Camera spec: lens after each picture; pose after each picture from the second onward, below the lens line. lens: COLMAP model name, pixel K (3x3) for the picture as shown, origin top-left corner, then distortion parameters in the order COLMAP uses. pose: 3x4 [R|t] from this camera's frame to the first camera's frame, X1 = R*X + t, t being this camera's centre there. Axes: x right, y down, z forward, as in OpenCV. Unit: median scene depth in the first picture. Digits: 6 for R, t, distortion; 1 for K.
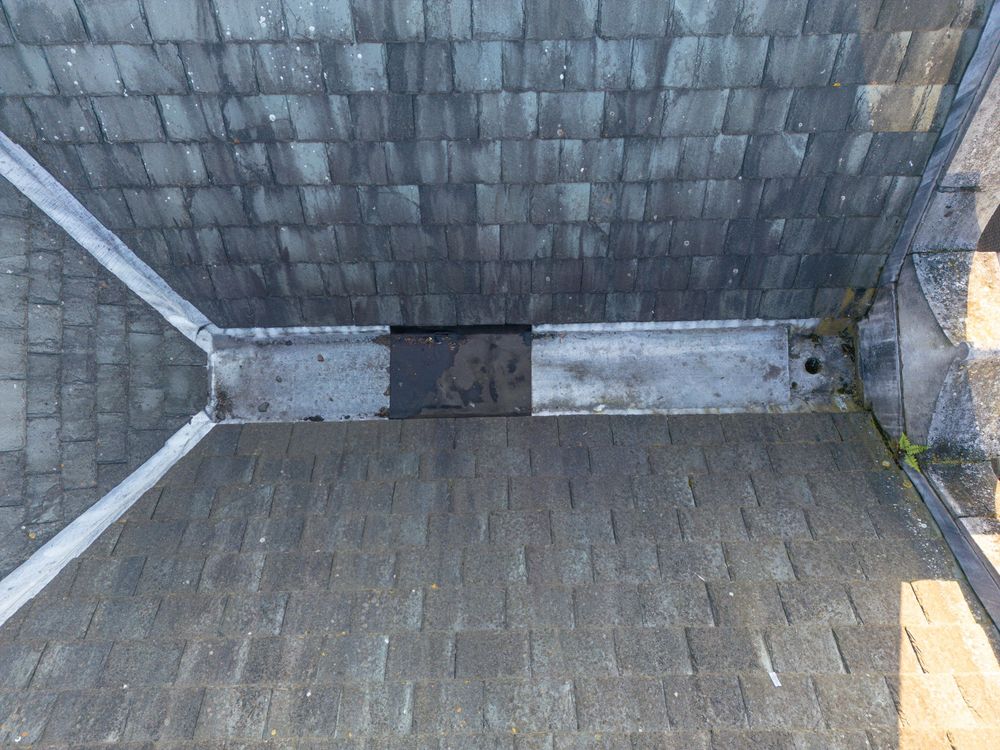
lens RADIAL K [[691.8, 0, 504.5], [0, 691.8, 373.0], [0, 0, 1]] dist [0.047860, -0.033879]
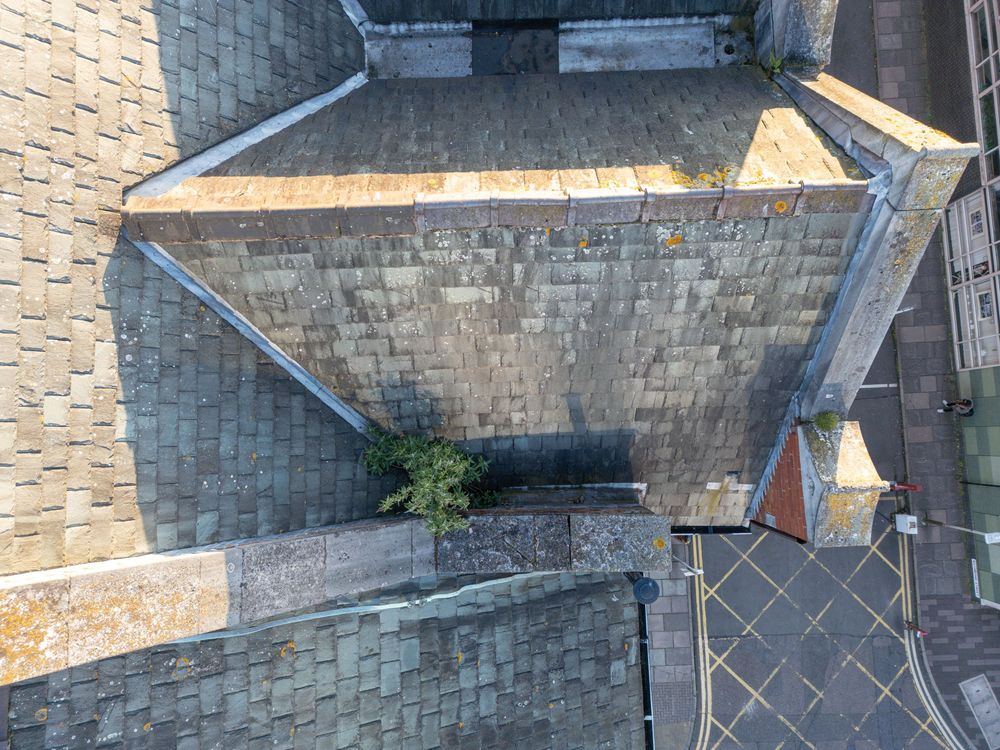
lens RADIAL K [[700.2, 0, 501.1], [0, 700.2, 377.6], [0, 0, 1]] dist [0.037738, -0.034820]
pose [[0.999994, -0.003074, -0.001406, -0.097757], [0.003045, 0.999793, -0.020129, 0.804645], [0.001468, 0.020124, 0.999796, -0.658389]]
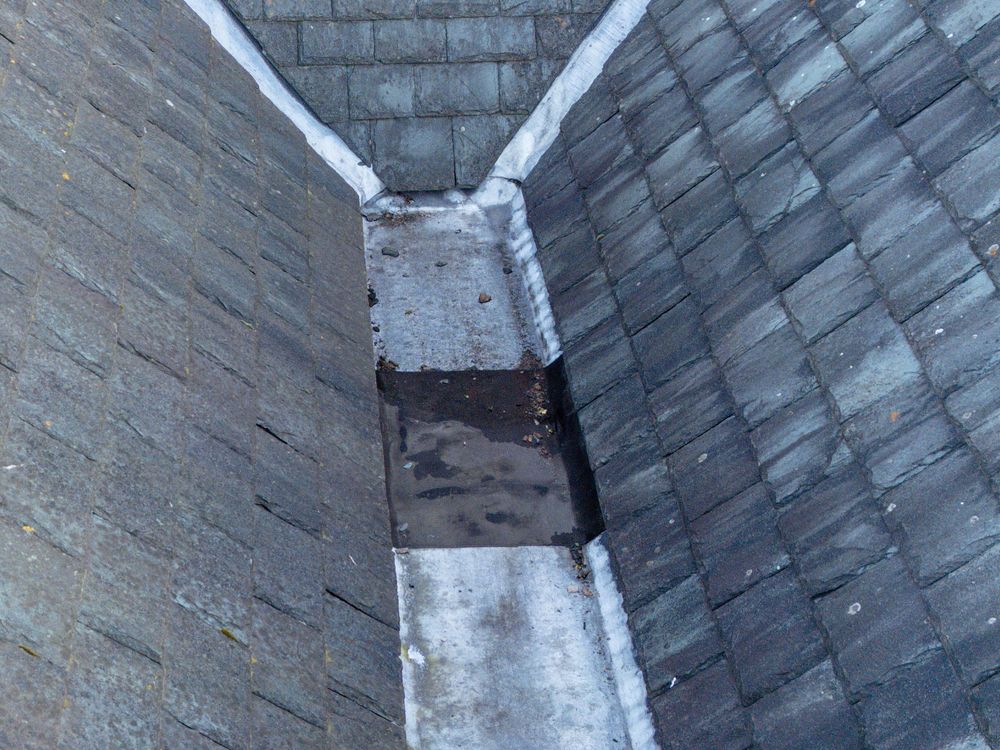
lens RADIAL K [[1717.0, 0, 399.1], [0, 1717.0, 416.8], [0, 0, 1]] dist [0.077271, 0.000000]
pose [[0.038031, 0.565639, -0.823776, 0.872976], [-0.997281, 0.073564, 0.004470, 0.045486], [0.063129, 0.821366, 0.566898, 0.323272]]
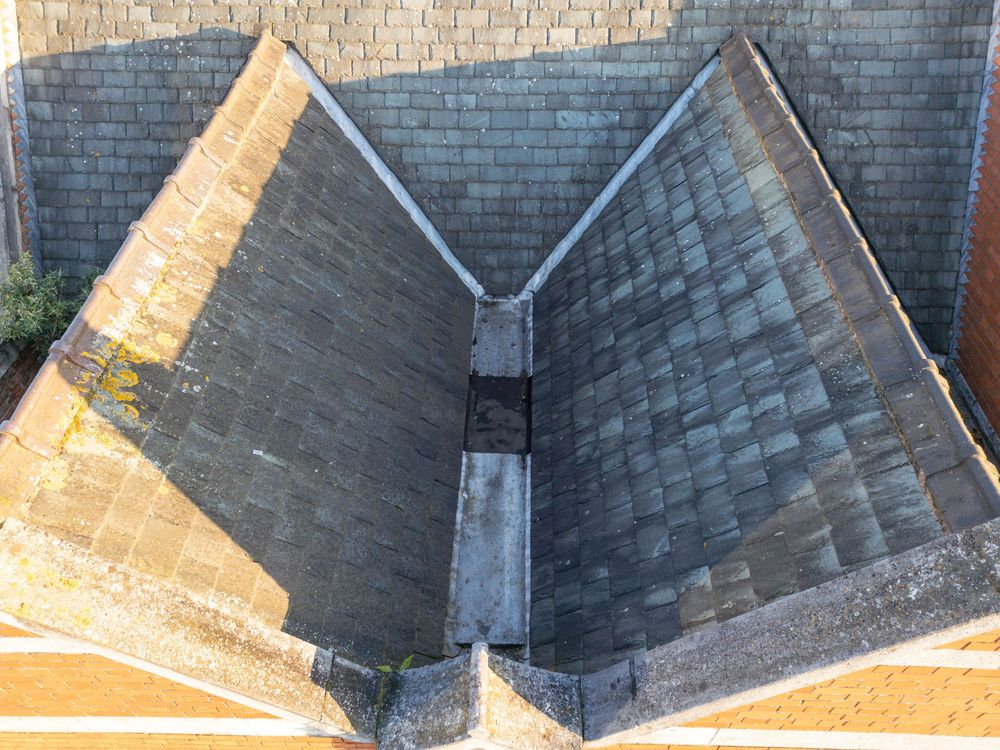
lens RADIAL K [[691.8, 0, 505.5], [0, 691.8, 372.6], [0, 0, 1]] dist [0.047860, -0.033879]
pose [[-0.049306, 0.724704, -0.687294, 0.846196], [-0.996937, 0.006112, 0.077964, -0.124135], [0.060702, 0.689033, 0.722183, -0.074260]]
